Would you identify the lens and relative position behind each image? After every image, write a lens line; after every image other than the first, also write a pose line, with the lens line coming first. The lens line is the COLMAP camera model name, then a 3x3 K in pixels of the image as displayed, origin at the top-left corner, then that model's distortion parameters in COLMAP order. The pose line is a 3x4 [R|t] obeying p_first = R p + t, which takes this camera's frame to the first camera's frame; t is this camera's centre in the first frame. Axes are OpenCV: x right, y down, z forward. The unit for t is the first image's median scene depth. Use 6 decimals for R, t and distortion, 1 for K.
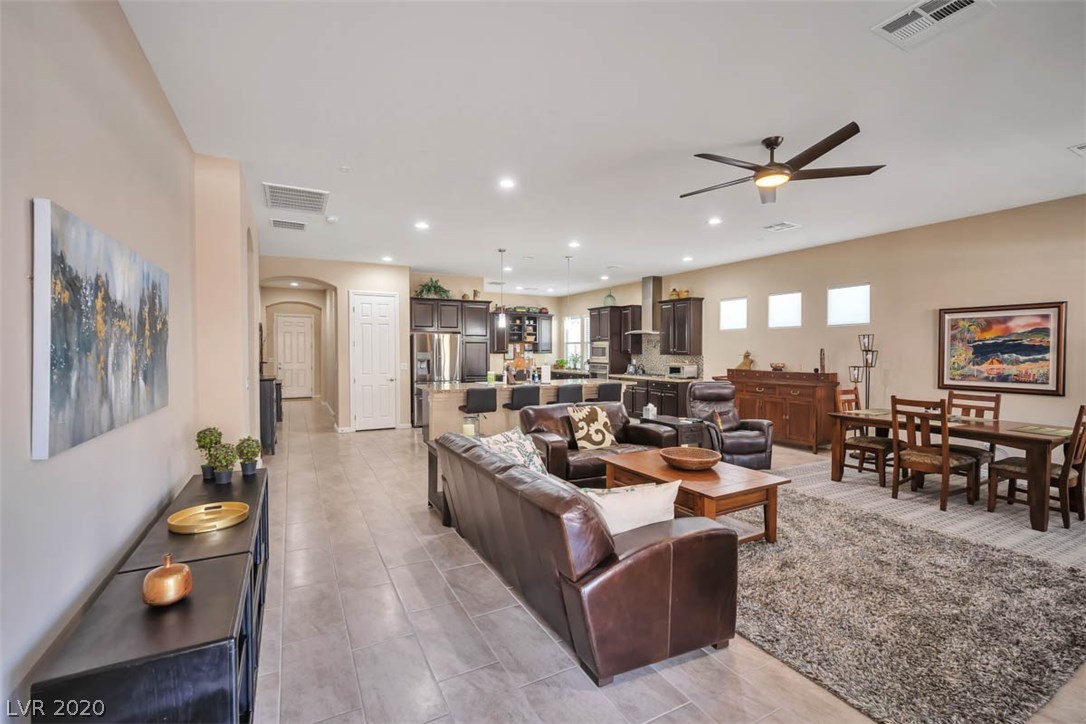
lens RADIAL K [[471.9, 0, 540.6], [0, 471.9, 360.8], [0, 0, 1]] dist [-0.011349, 0.001431]
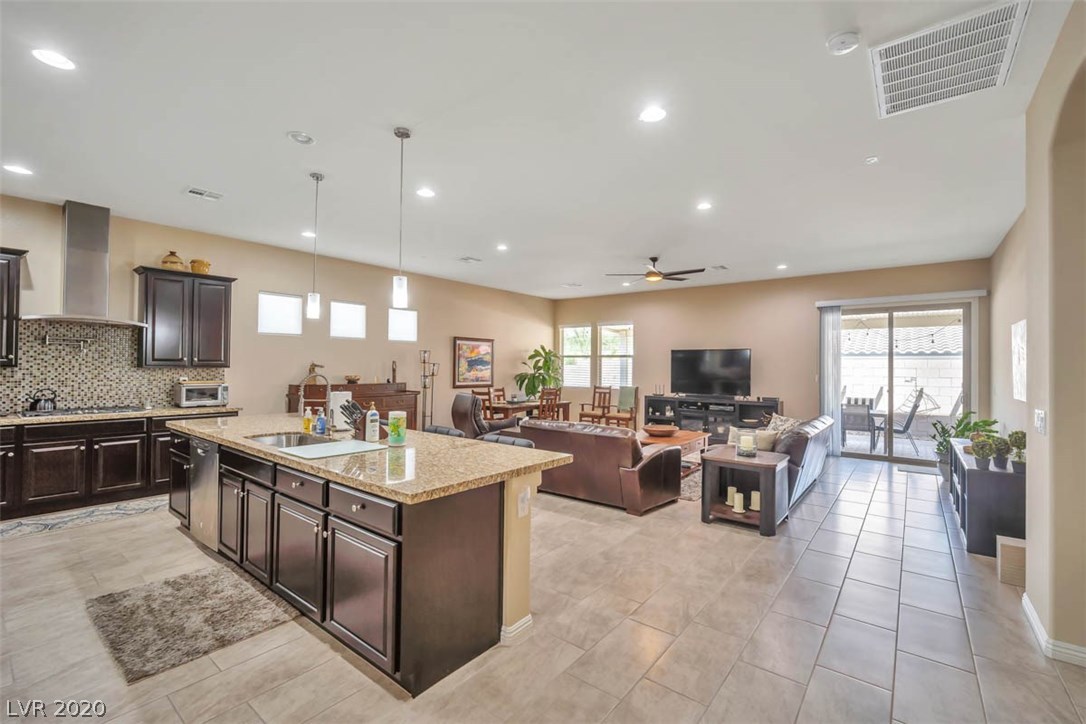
lens RADIAL K [[471.9, 0, 540.6], [0, 471.9, 360.8], [0, 0, 1]] dist [-0.011349, 0.001431]
pose [[-0.395378, 0.005641, 0.918501, -0.409722], [0.010026, 0.999948, -0.001826, -0.015137], [-0.918464, 0.008487, -0.395414, 0.810208]]
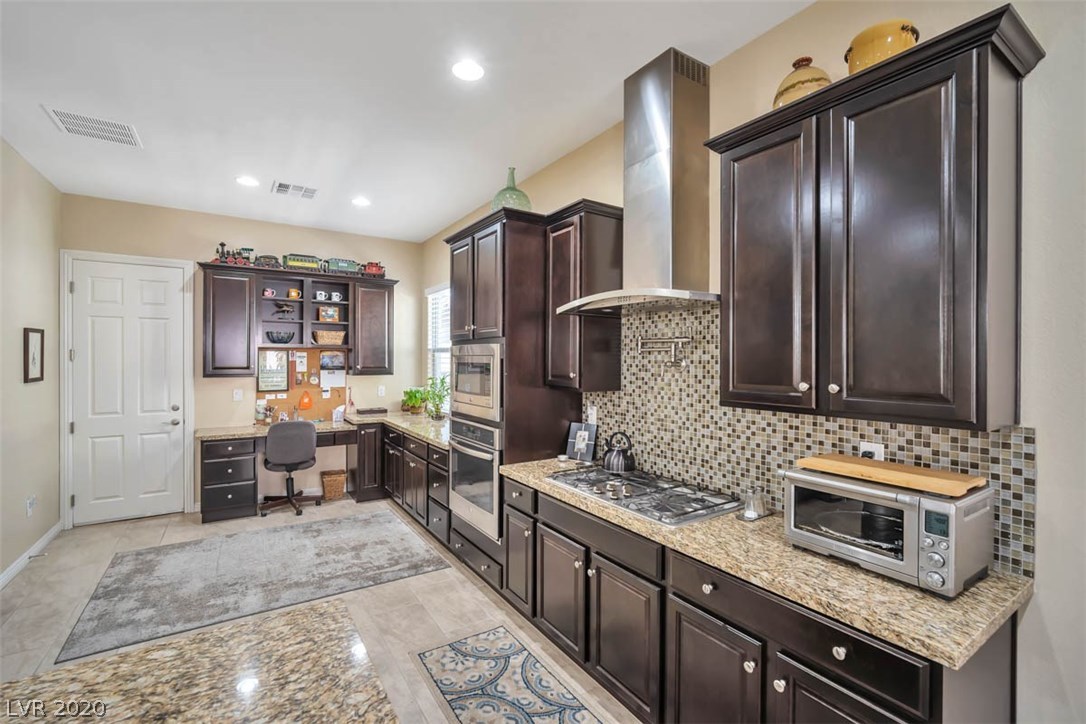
lens RADIAL K [[471.9, 0, 540.6], [0, 471.9, 360.8], [0, 0, 1]] dist [-0.011349, 0.001431]
pose [[0.996006, 0.005599, 0.089114, 0.161404], [-0.003745, 0.999773, -0.020956, -0.027729], [-0.089211, 0.020539, 0.995801, 0.817131]]
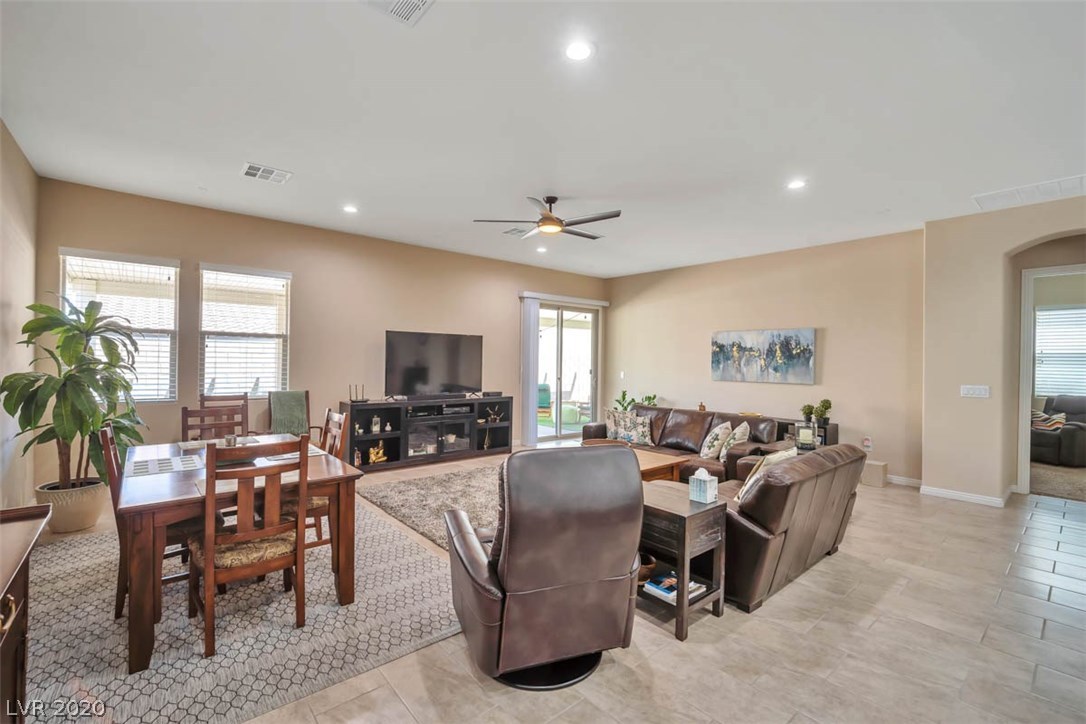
lens RADIAL K [[471.9, 0, 540.6], [0, 471.9, 360.8], [0, 0, 1]] dist [-0.011349, 0.001431]
pose [[-0.977445, -0.014176, -0.210713, 0.290467], [-0.019289, 0.999567, 0.022232, -0.013993], [0.210306, 0.025795, -0.977295, 0.844333]]
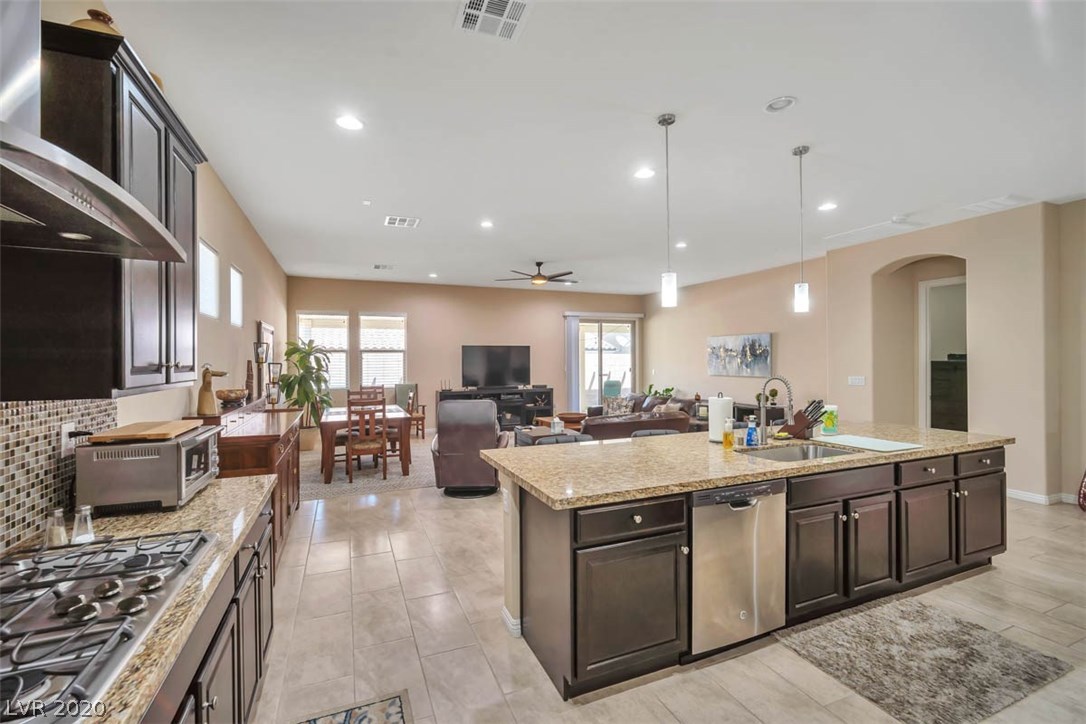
lens RADIAL K [[471.9, 0, 540.6], [0, 471.9, 360.8], [0, 0, 1]] dist [-0.011349, 0.001431]
pose [[-0.995381, 0.006030, 0.095810, 0.103146], [0.008487, 0.999645, 0.025261, -0.027672], [-0.095623, 0.025957, -0.995079, 1.152187]]
